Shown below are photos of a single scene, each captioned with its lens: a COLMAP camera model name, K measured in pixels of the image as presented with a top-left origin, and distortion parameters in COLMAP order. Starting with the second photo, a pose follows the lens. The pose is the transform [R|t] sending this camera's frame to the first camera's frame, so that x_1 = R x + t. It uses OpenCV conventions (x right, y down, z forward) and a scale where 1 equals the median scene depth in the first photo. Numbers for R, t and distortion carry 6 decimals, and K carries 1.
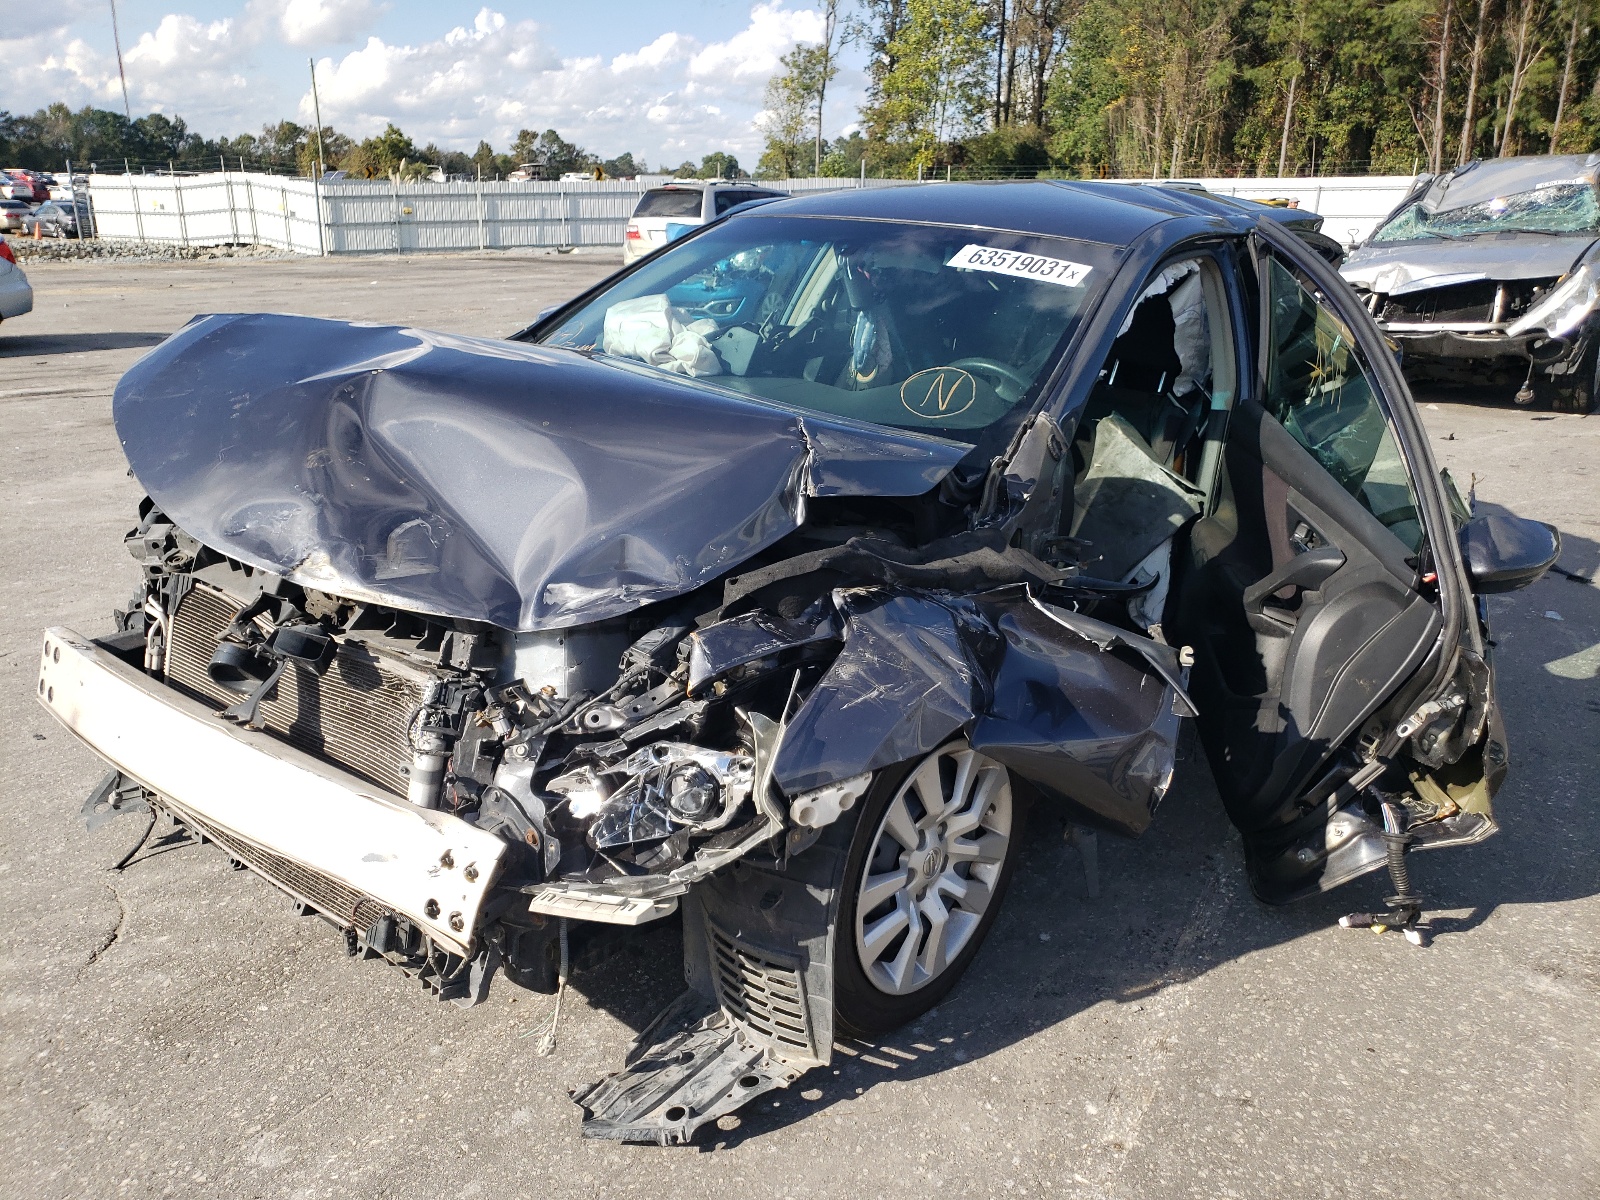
lens RADIAL K [[1214.9, 0, 779.2], [0, 1214.9, 600.8], [0, 0, 1]] dist [0.031887, -0.008959]
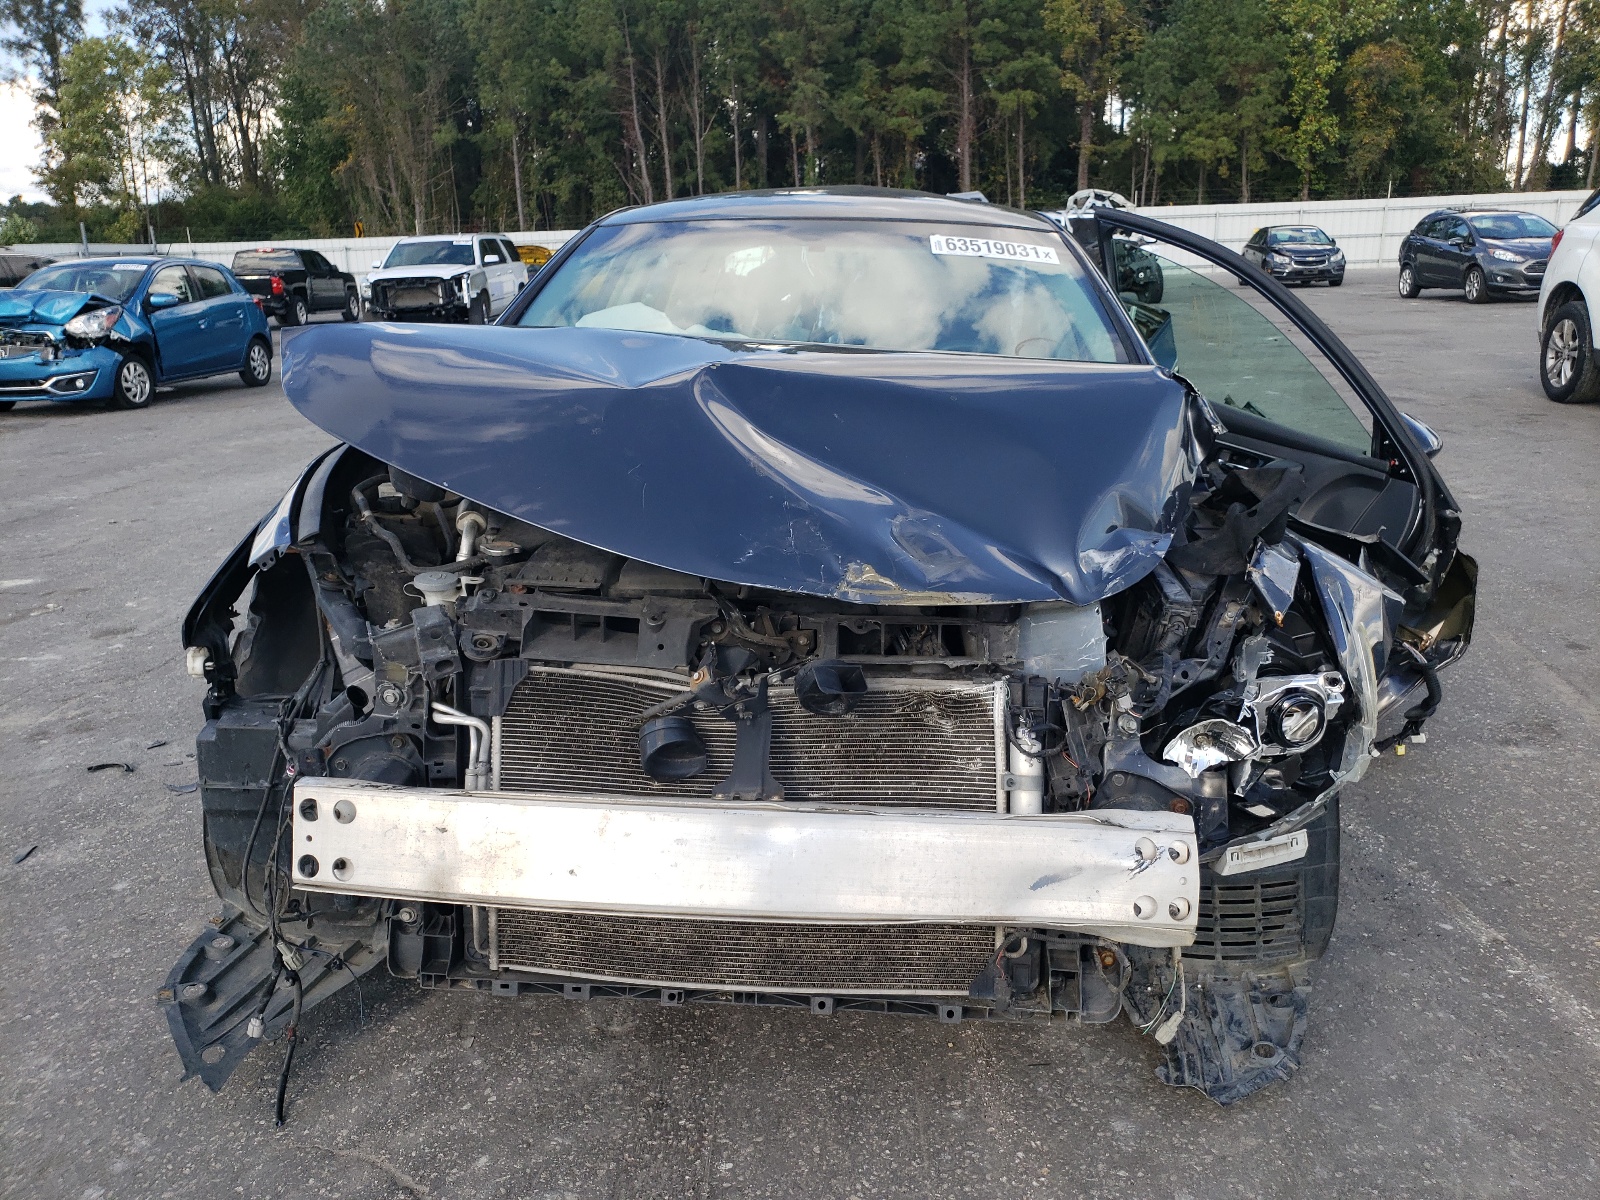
lens RADIAL K [[1214.9, 0, 779.2], [0, 1214.9, 600.8], [0, 0, 1]] dist [0.031887, -0.008959]
pose [[0.837371, -0.185442, 0.514218, -0.691585], [0.207414, 0.978138, 0.014984, -0.031210], [-0.505756, 0.094109, 0.857528, 0.244771]]
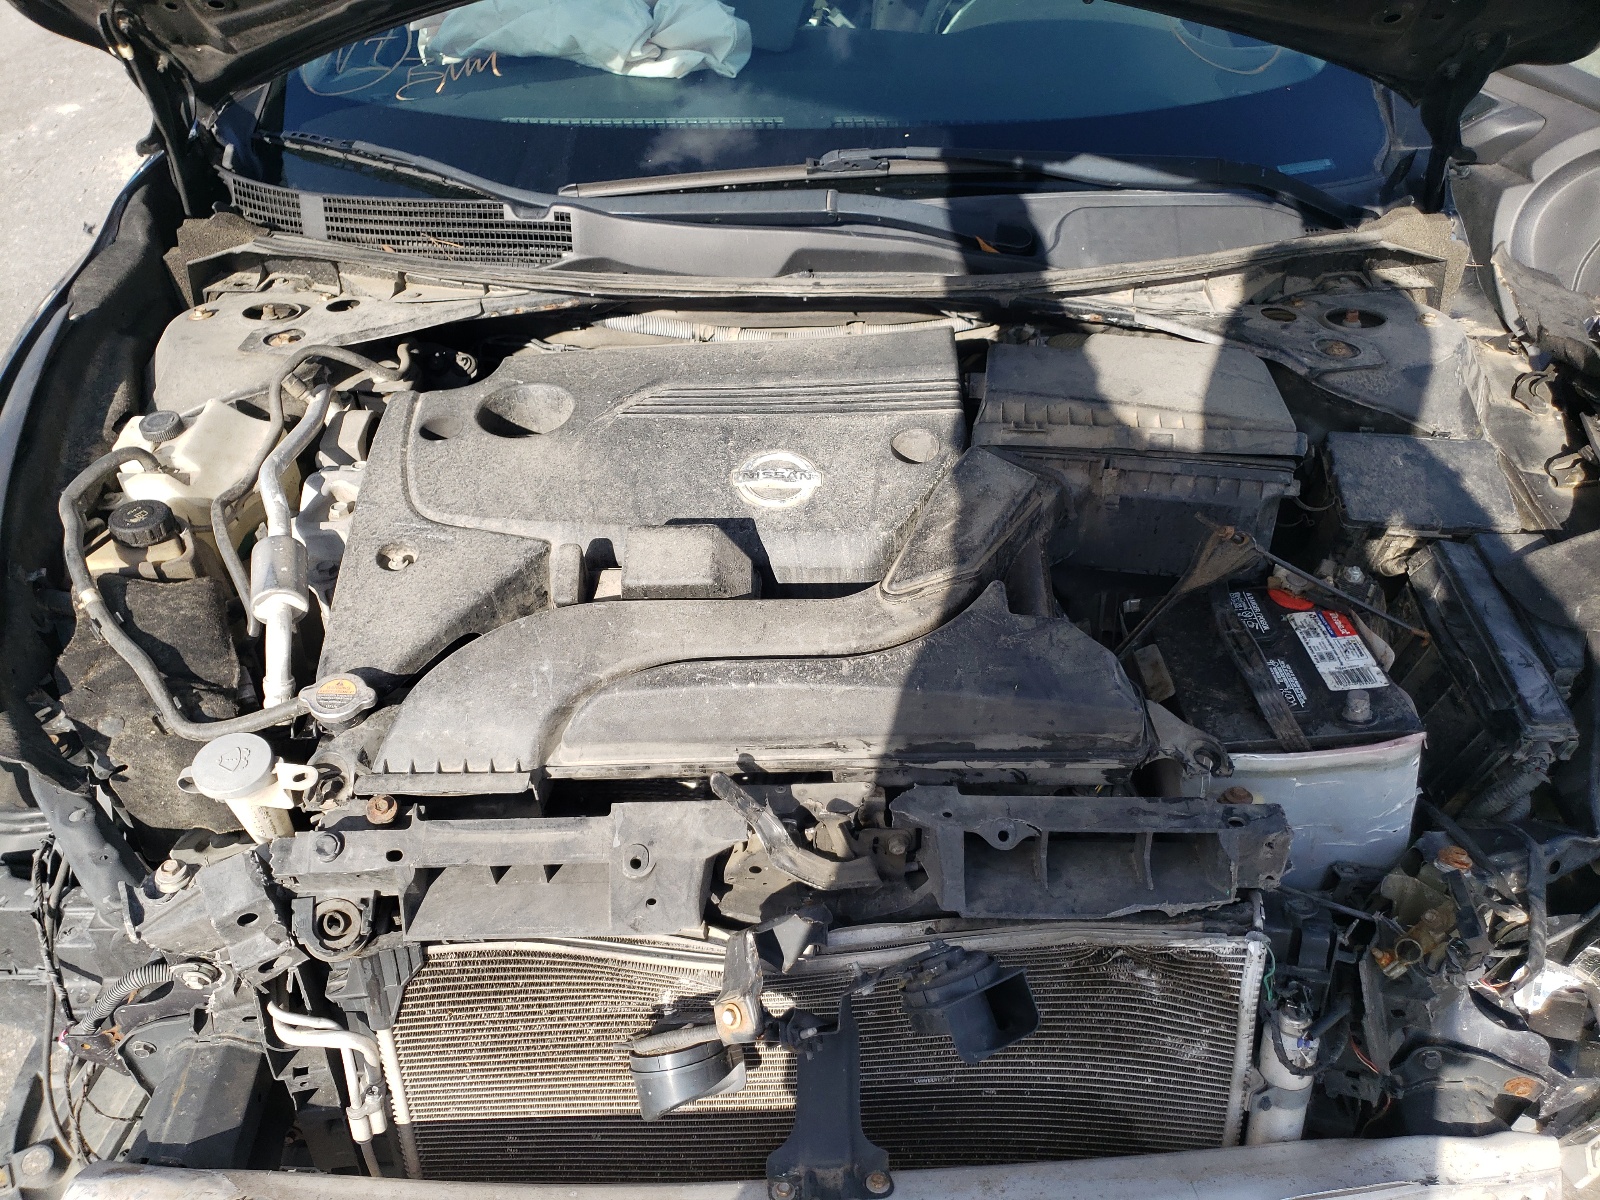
lens RADIAL K [[1214.9, 0, 779.2], [0, 1214.9, 600.8], [0, 0, 1]] dist [0.031887, -0.008959]
pose [[0.800831, -0.432835, 0.413912, -0.474093], [0.251215, 0.870169, 0.423906, -0.259907], [-0.543655, -0.235497, 0.805593, 0.578158]]
